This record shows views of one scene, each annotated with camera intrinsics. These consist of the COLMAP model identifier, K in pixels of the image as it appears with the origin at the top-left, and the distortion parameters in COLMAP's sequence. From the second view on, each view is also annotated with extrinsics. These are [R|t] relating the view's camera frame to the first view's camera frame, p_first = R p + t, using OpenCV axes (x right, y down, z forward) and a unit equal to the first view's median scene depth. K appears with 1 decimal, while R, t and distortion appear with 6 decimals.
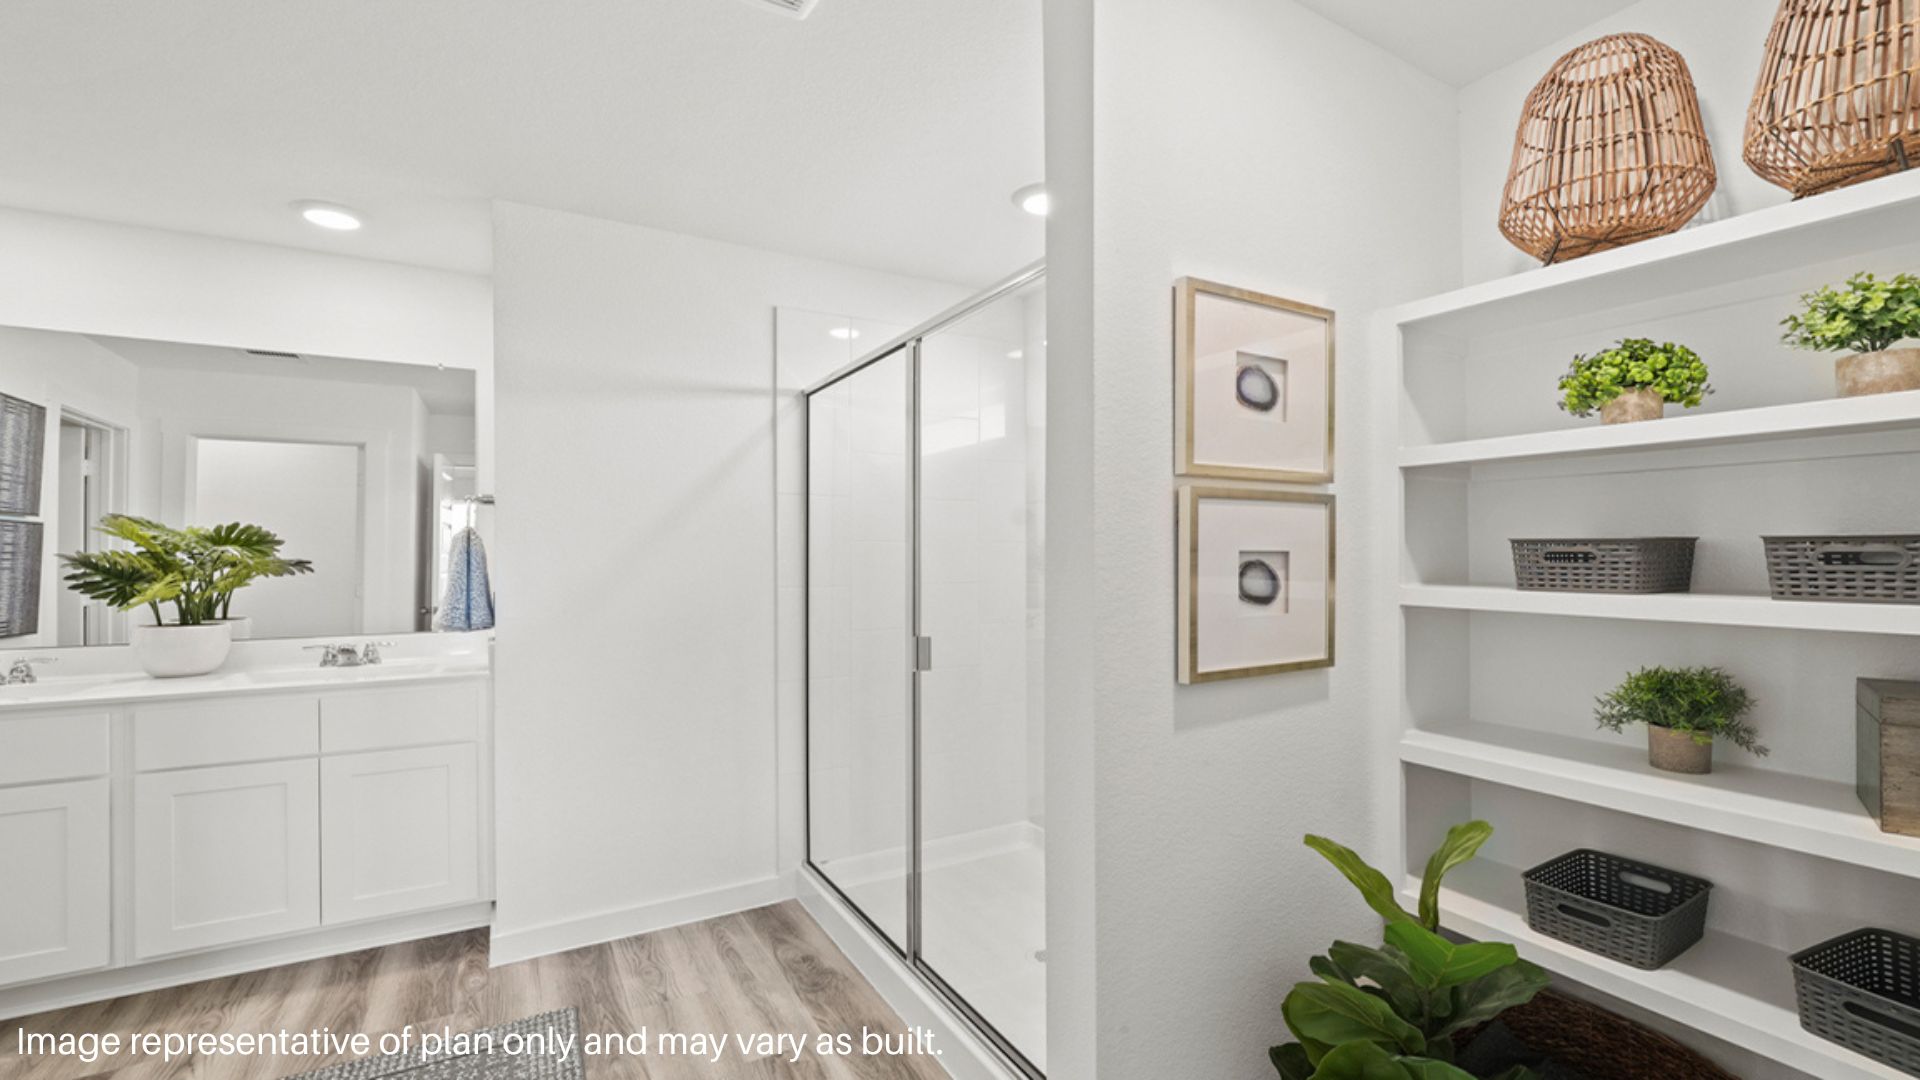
lens RADIAL K [[787.9, 0, 957.7], [0, 787.9, 546.0], [0, 0, 1]] dist [-0.003041, 0.000658]
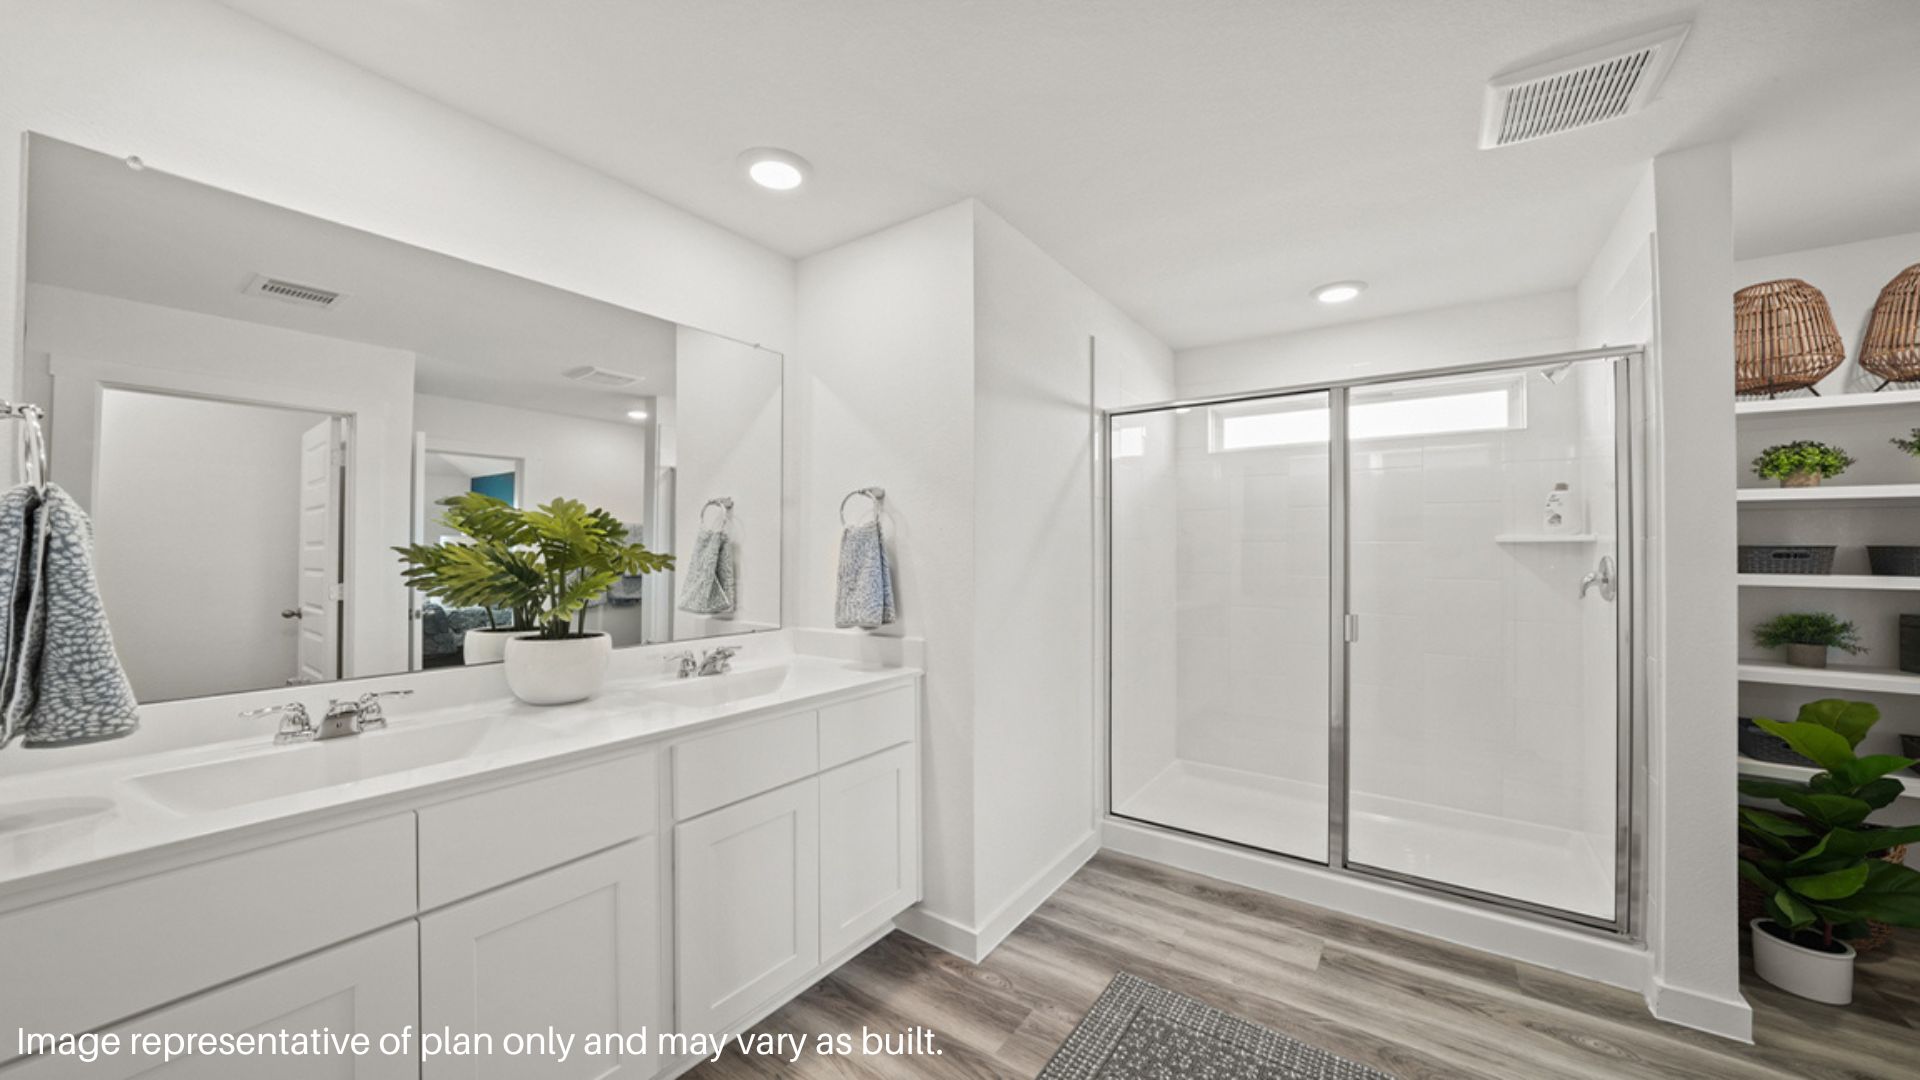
lens RADIAL K [[643.7, 0, 964.2], [0, 643.7, 552.4], [0, 0, 1]] dist [-0.007897, -0.000169]
pose [[0.909025, 0.006478, 0.416690, -1.008822], [-0.010217, 0.999925, 0.006742, 0.009891], [-0.416615, -0.010386, 0.909023, 0.288701]]
